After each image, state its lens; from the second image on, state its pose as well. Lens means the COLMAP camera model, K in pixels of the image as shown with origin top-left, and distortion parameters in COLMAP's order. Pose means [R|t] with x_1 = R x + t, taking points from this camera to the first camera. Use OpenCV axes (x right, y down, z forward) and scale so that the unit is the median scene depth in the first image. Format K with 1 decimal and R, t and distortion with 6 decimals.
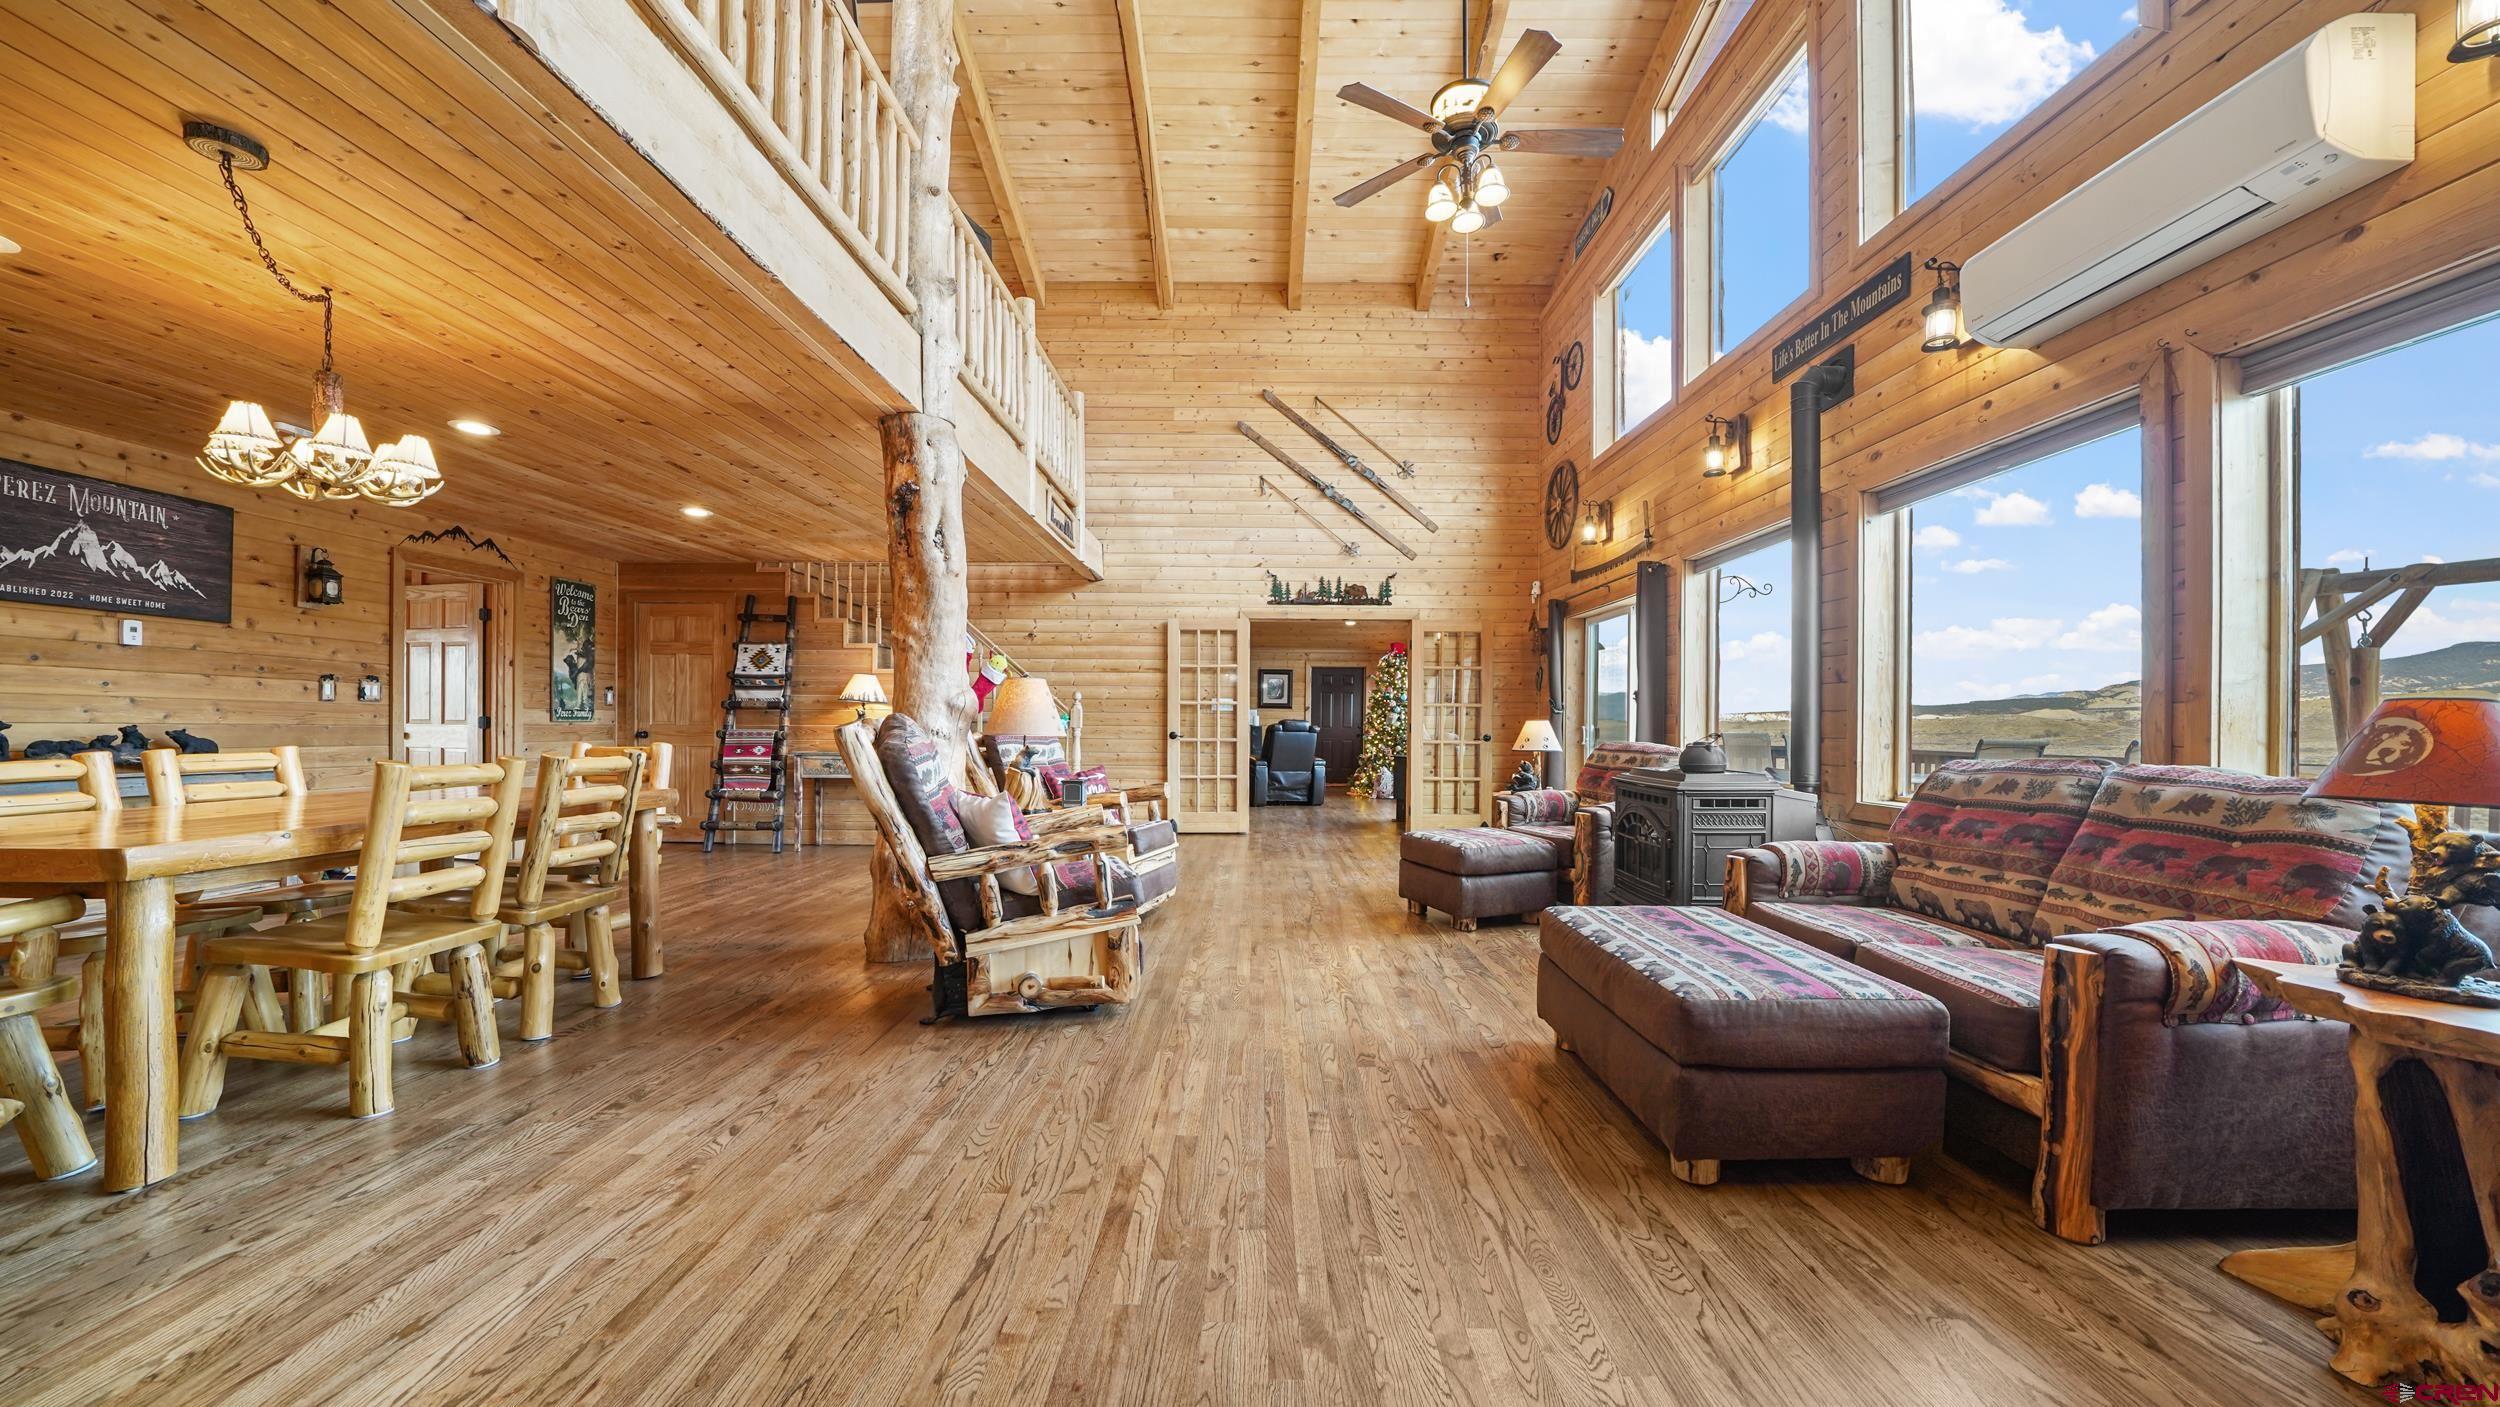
lens RADIAL K [[873.2, 0, 1244.6], [0, 873.2, 726.0], [0, 0, 1]] dist [-0.017977, 0.000107]
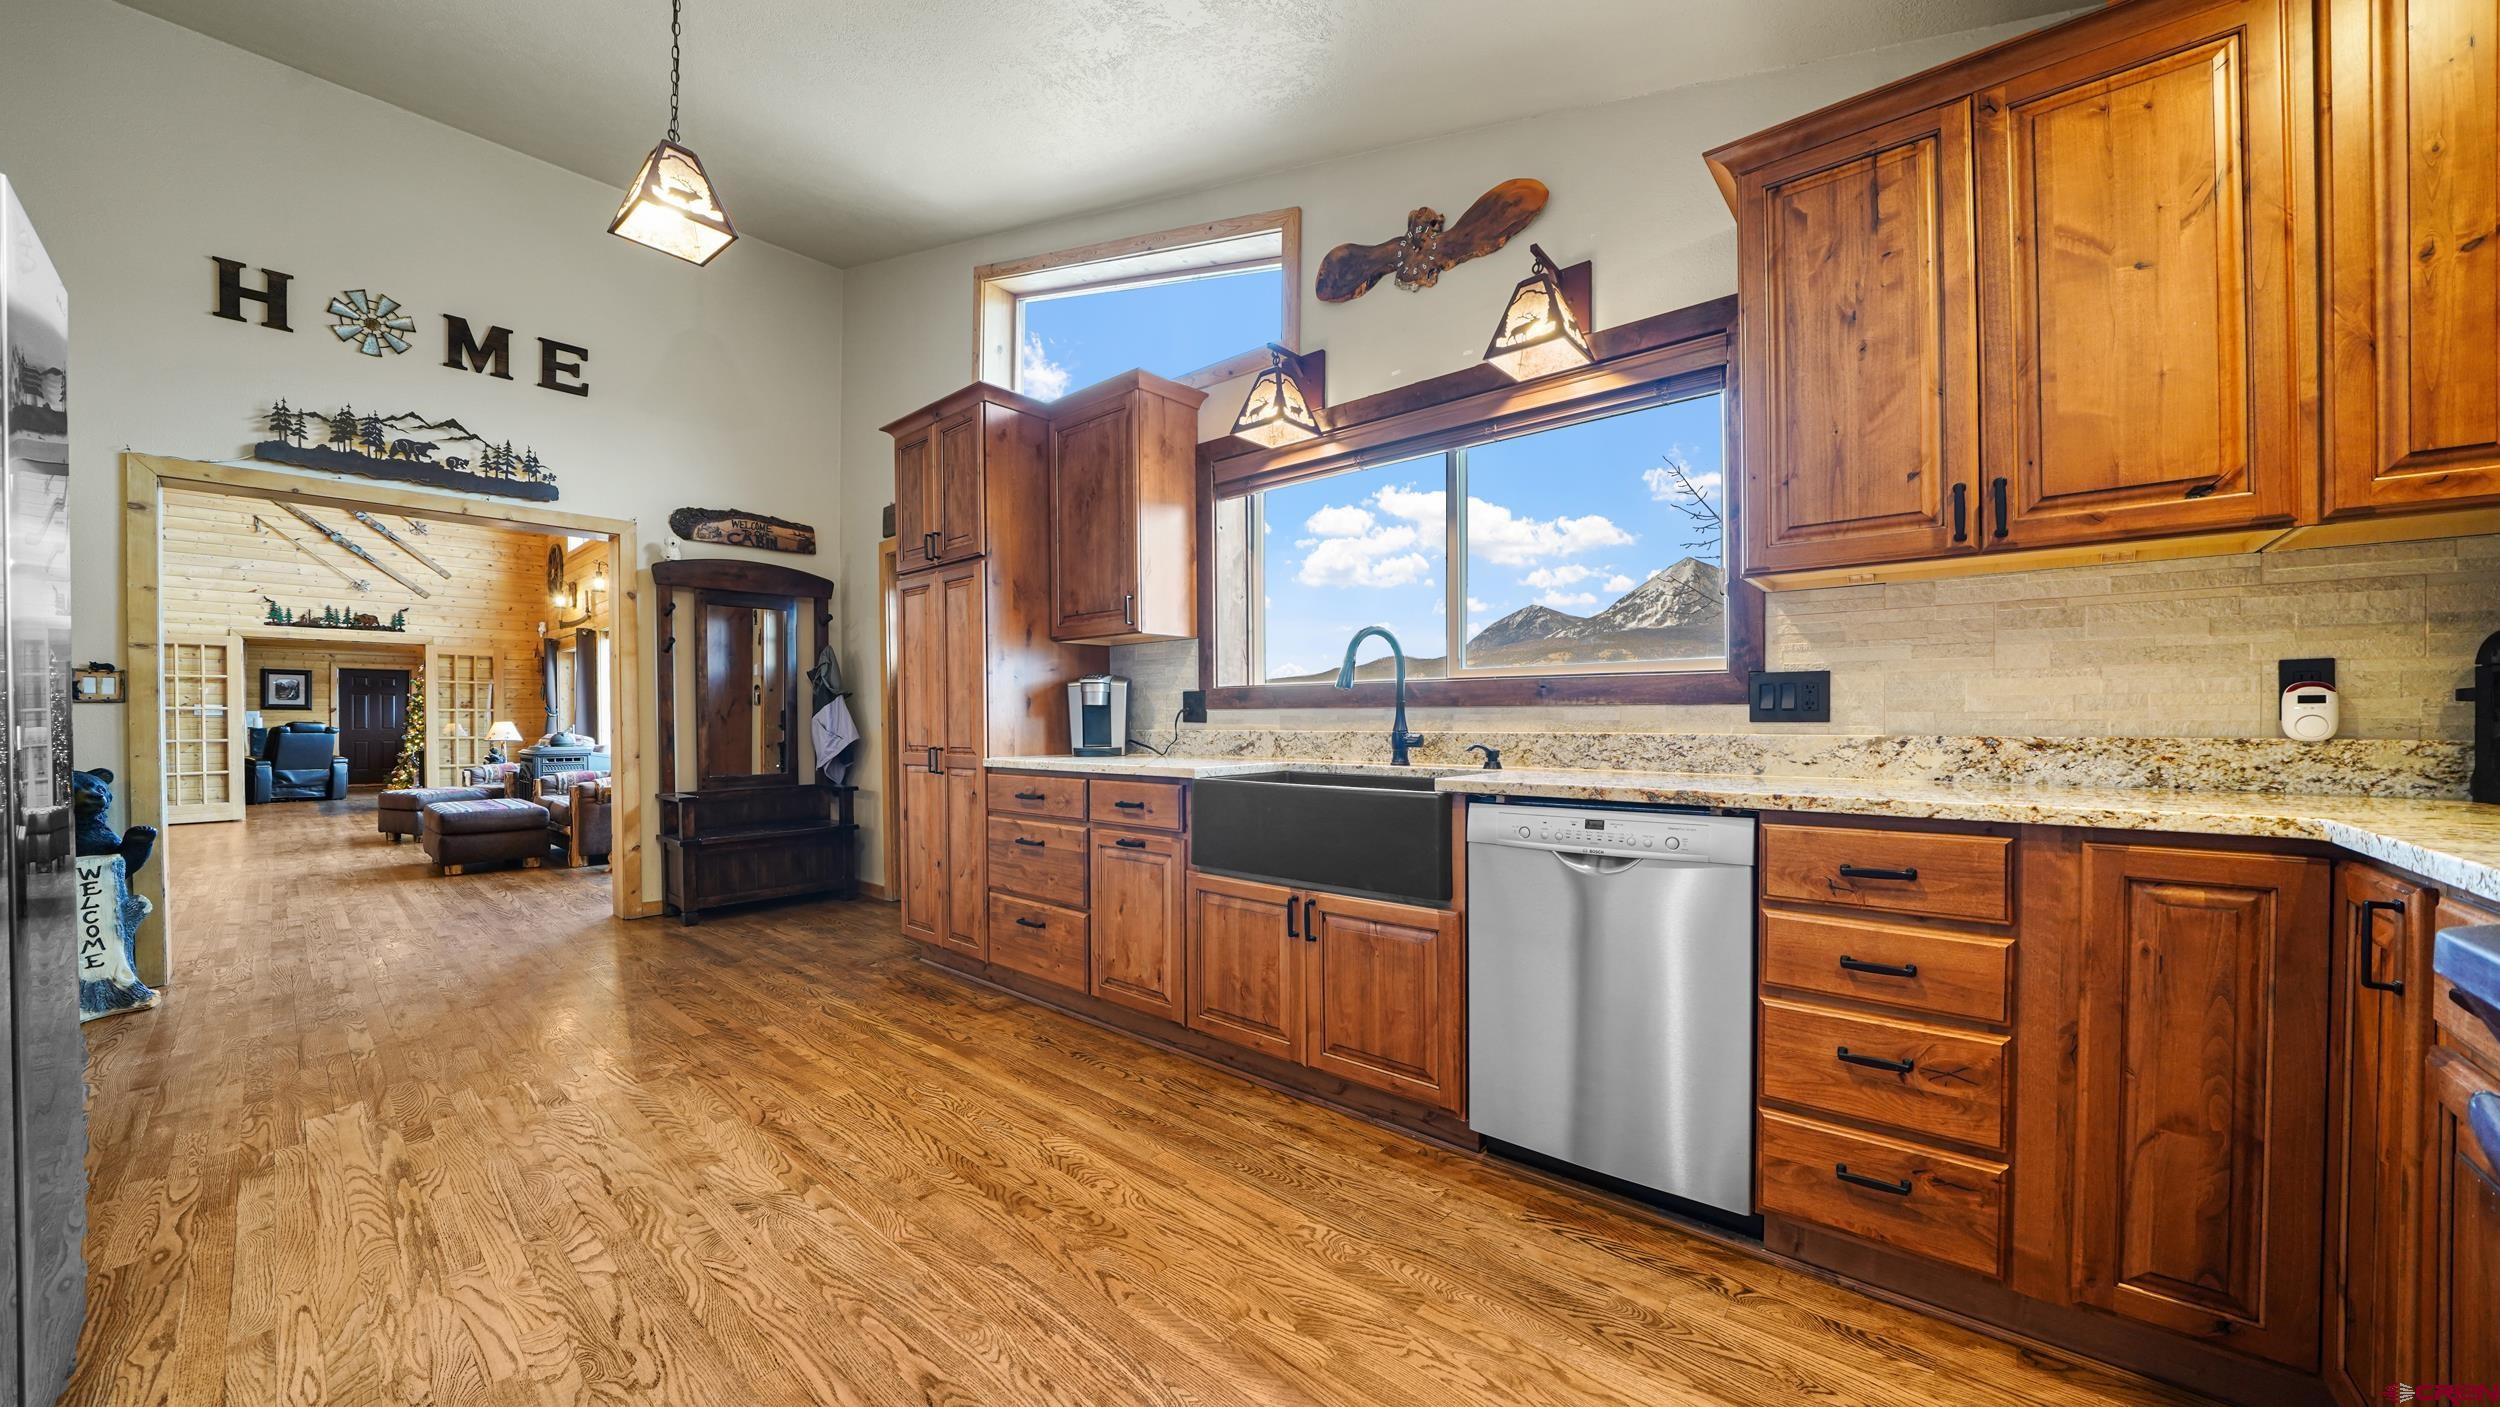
lens RADIAL K [[873.2, 0, 1244.6], [0, 873.2, 726.0], [0, 0, 1]] dist [-0.017977, 0.000107]
pose [[0.649378, -0.014307, 0.760332, 0.008892], [0.011165, 0.999895, 0.009279, 0.001612], [-0.760384, 0.002464, 0.649469, -0.758214]]
